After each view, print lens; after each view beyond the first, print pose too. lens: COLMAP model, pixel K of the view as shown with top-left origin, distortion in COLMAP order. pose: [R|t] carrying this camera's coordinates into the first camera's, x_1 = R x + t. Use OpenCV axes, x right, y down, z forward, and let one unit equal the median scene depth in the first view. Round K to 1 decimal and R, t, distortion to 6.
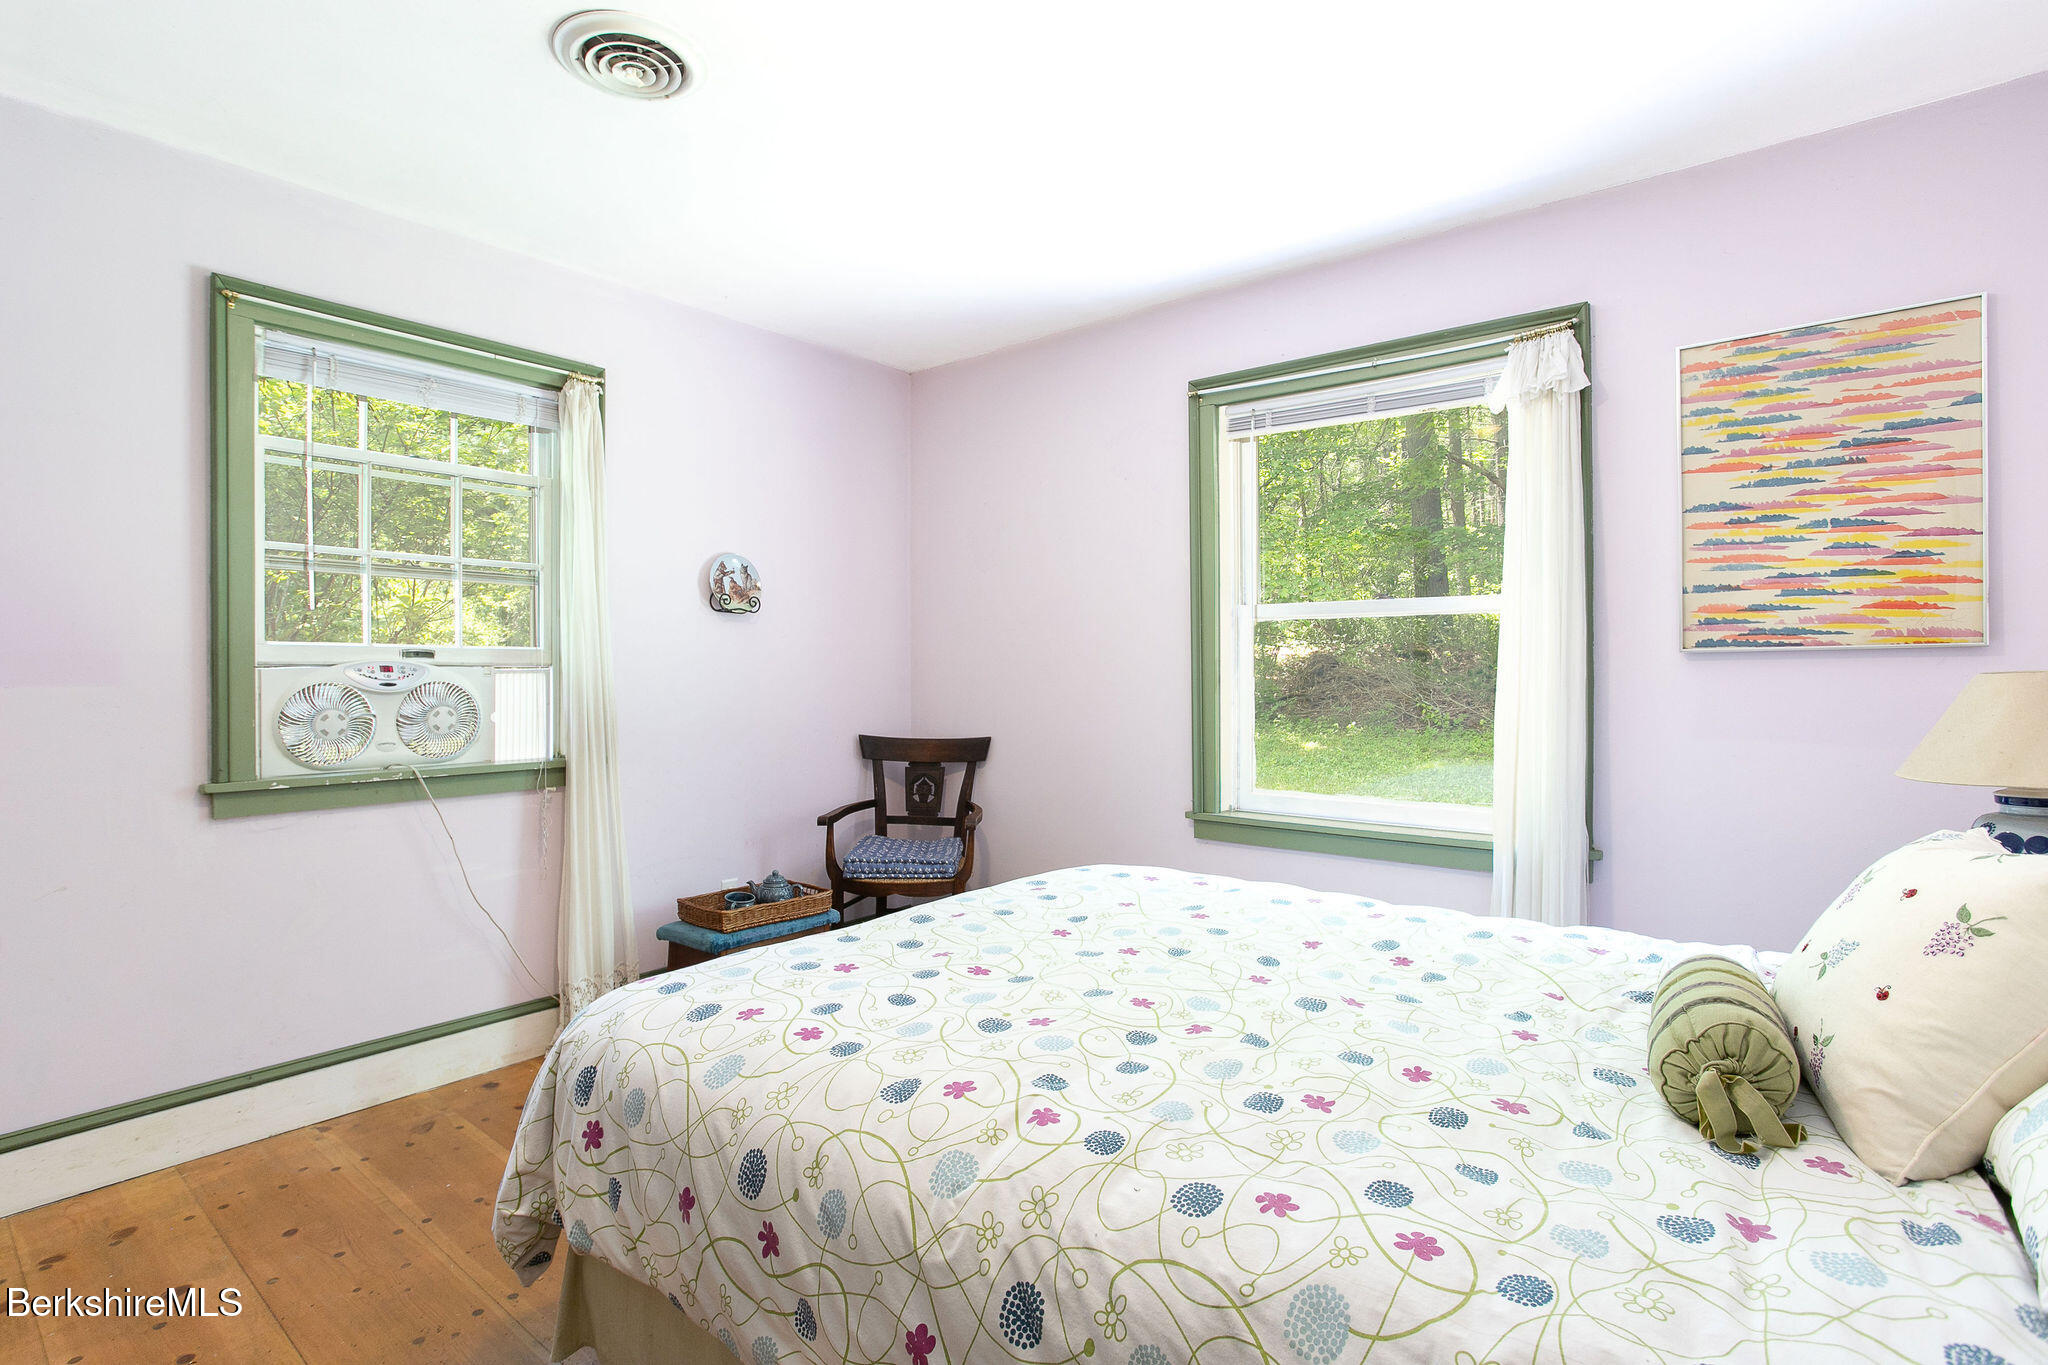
lens RADIAL K [[990.8, 0, 1020.9], [0, 990.8, 715.9], [0, 0, 1]] dist [-0.051212, 0.014023]
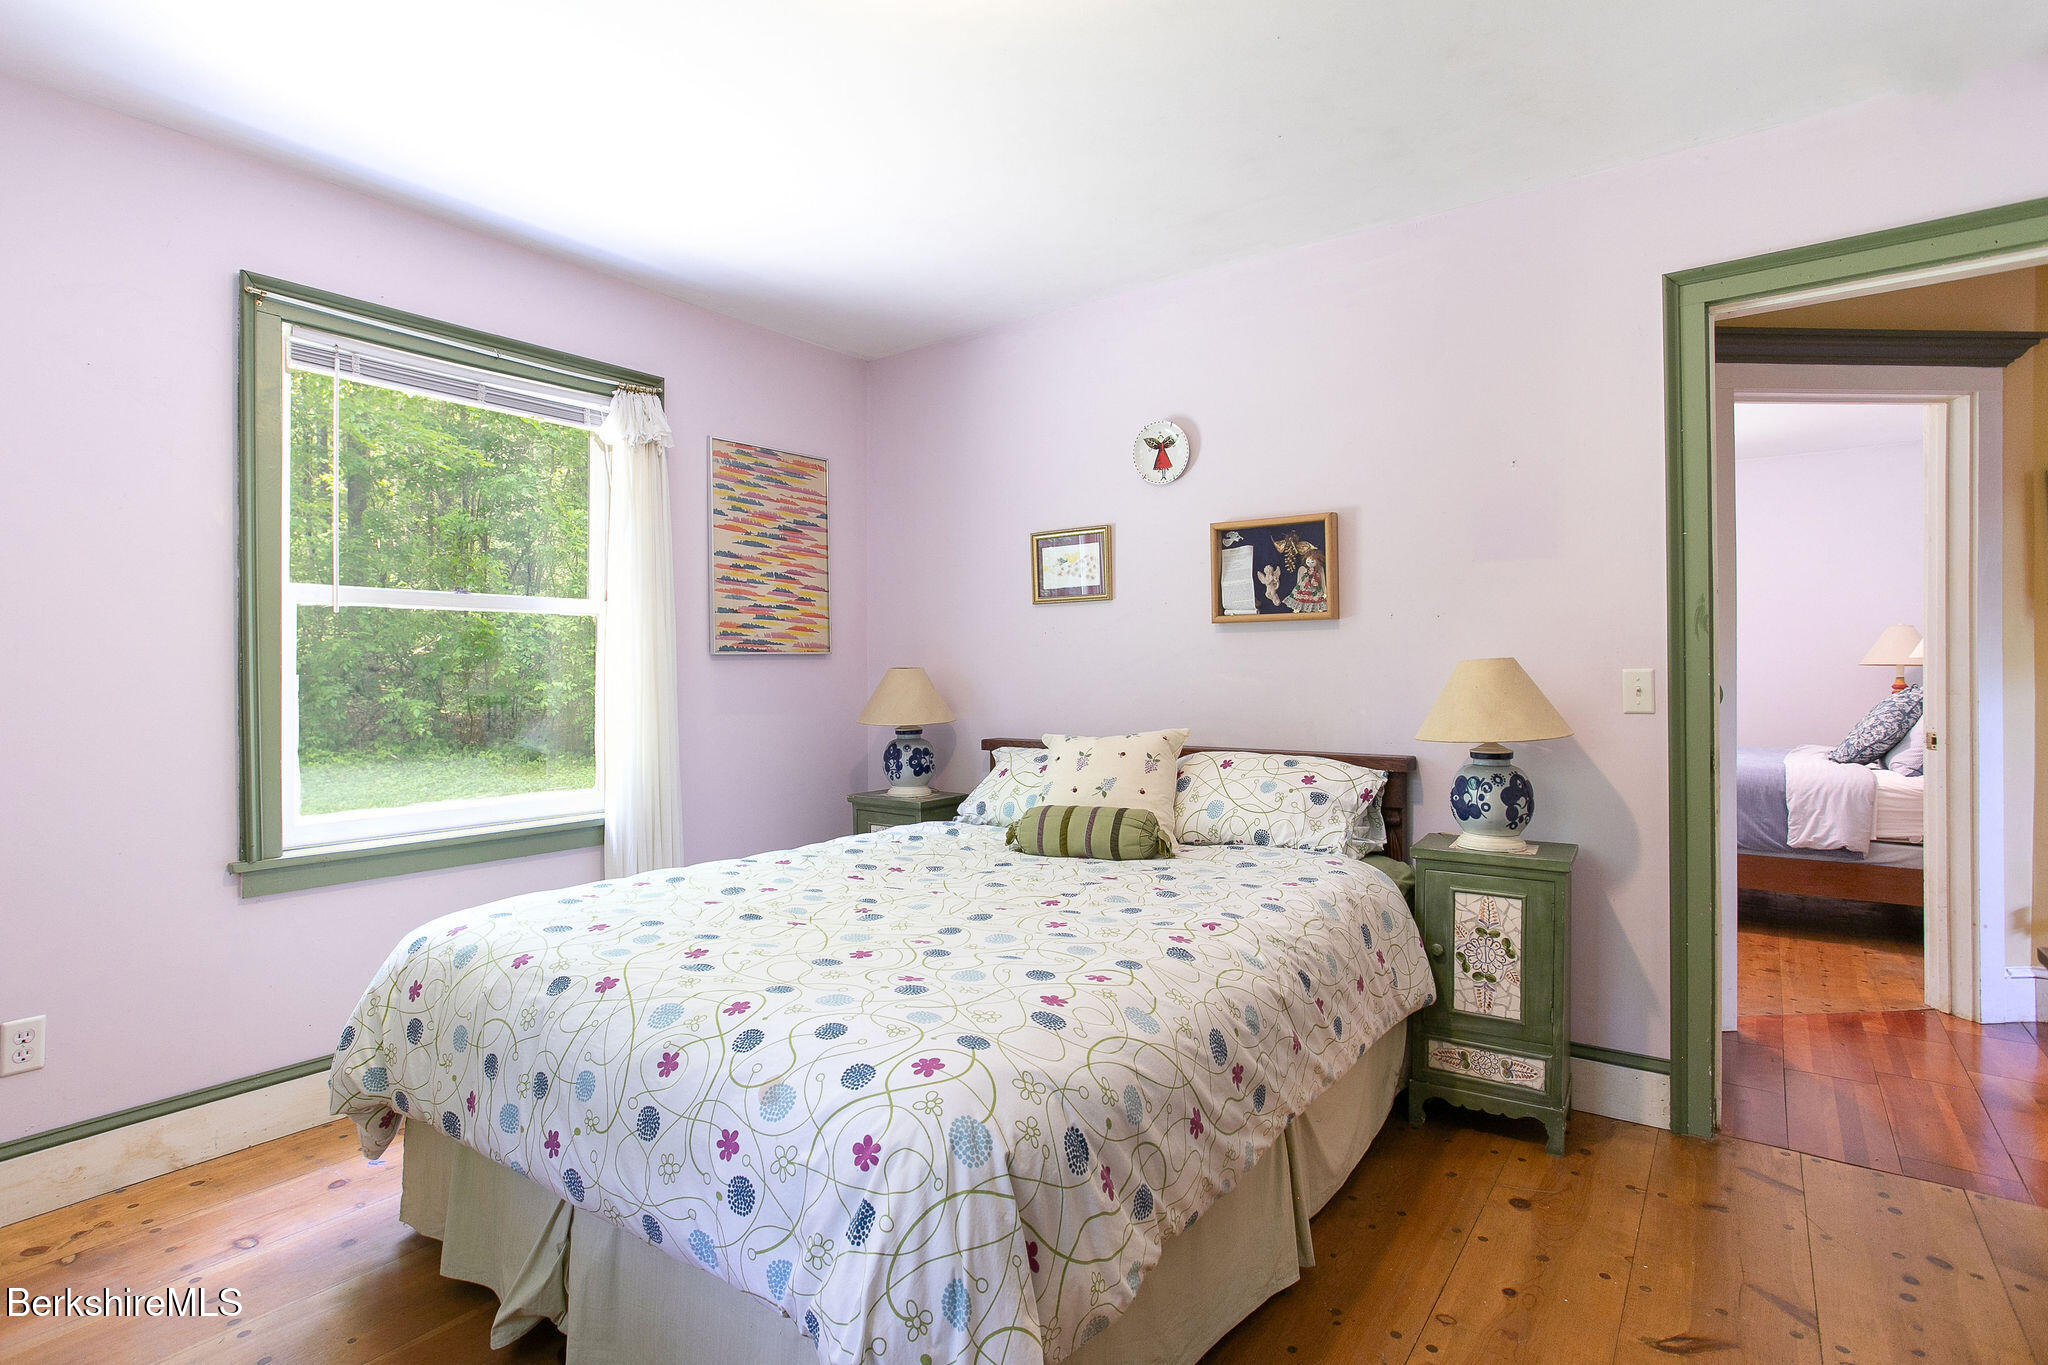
lens RADIAL K [[990.8, 0, 1026.6], [0, 990.8, 684.8], [0, 0, 1]] dist [-0.051212, 0.014023]
pose [[-0.054747, -0.012740, 0.998419, -0.800937], [0.048142, 0.998722, 0.015384, -0.023710], [-0.997339, 0.048908, -0.054064, 0.667638]]
